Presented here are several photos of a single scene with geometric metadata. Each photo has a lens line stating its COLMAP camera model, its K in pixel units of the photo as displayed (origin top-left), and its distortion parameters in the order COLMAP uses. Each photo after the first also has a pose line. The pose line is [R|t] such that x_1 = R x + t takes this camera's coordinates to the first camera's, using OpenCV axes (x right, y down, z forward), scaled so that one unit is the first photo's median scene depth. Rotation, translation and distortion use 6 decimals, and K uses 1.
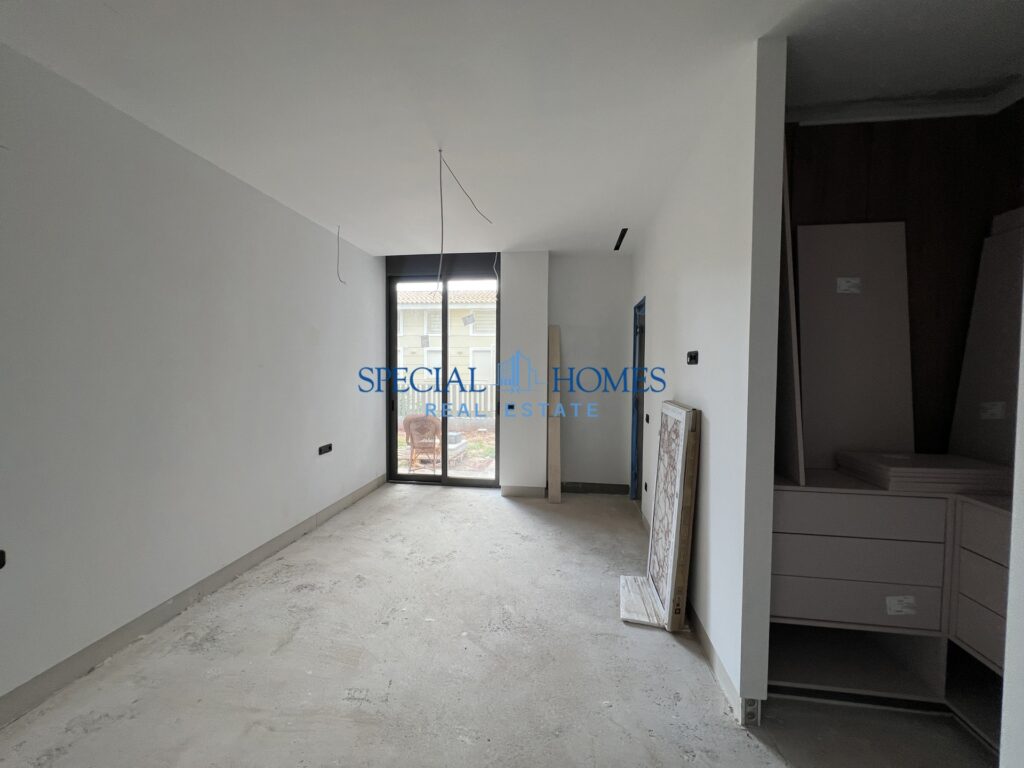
lens RADIAL K [[410.3, 0, 508.8], [0, 410.3, 381.7], [0, 0, 1]] dist [-0.000213, -0.000044]
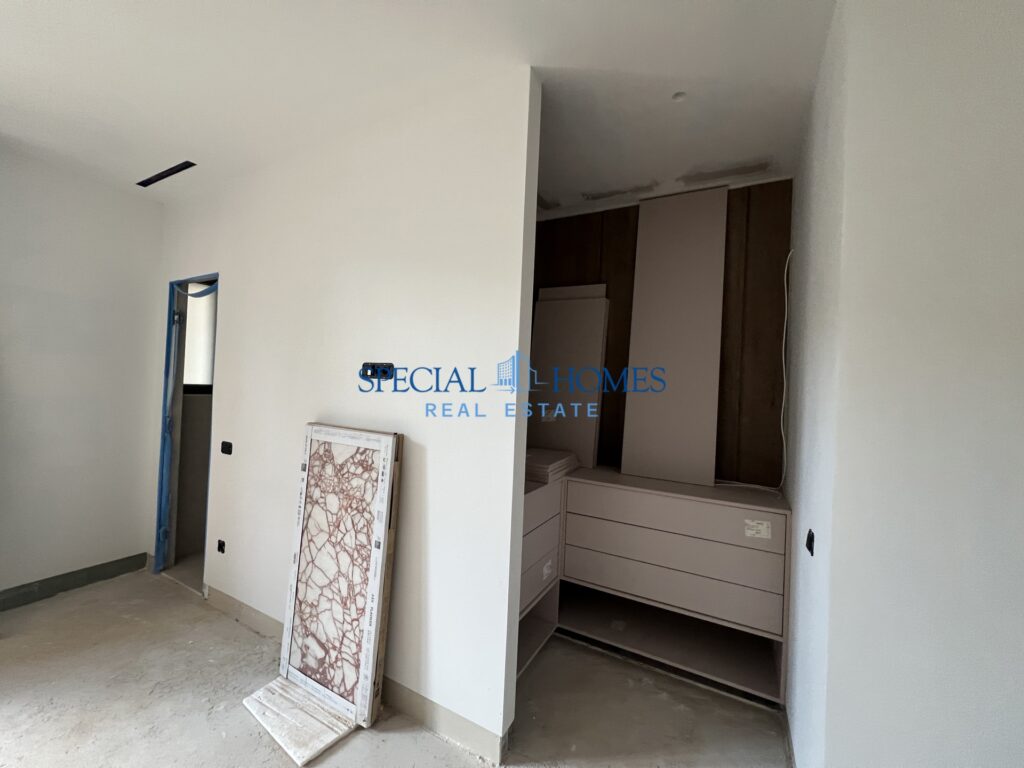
lens RADIAL K [[410.3, 0, 508.8], [0, 410.3, 381.7], [0, 0, 1]] dist [-0.000213, -0.000044]
pose [[0.351247, 0.017150, 0.936126, -0.214015], [-0.006449, 0.999853, -0.015898, -0.022403], [-0.936260, -0.000453, 0.351306, 0.424109]]
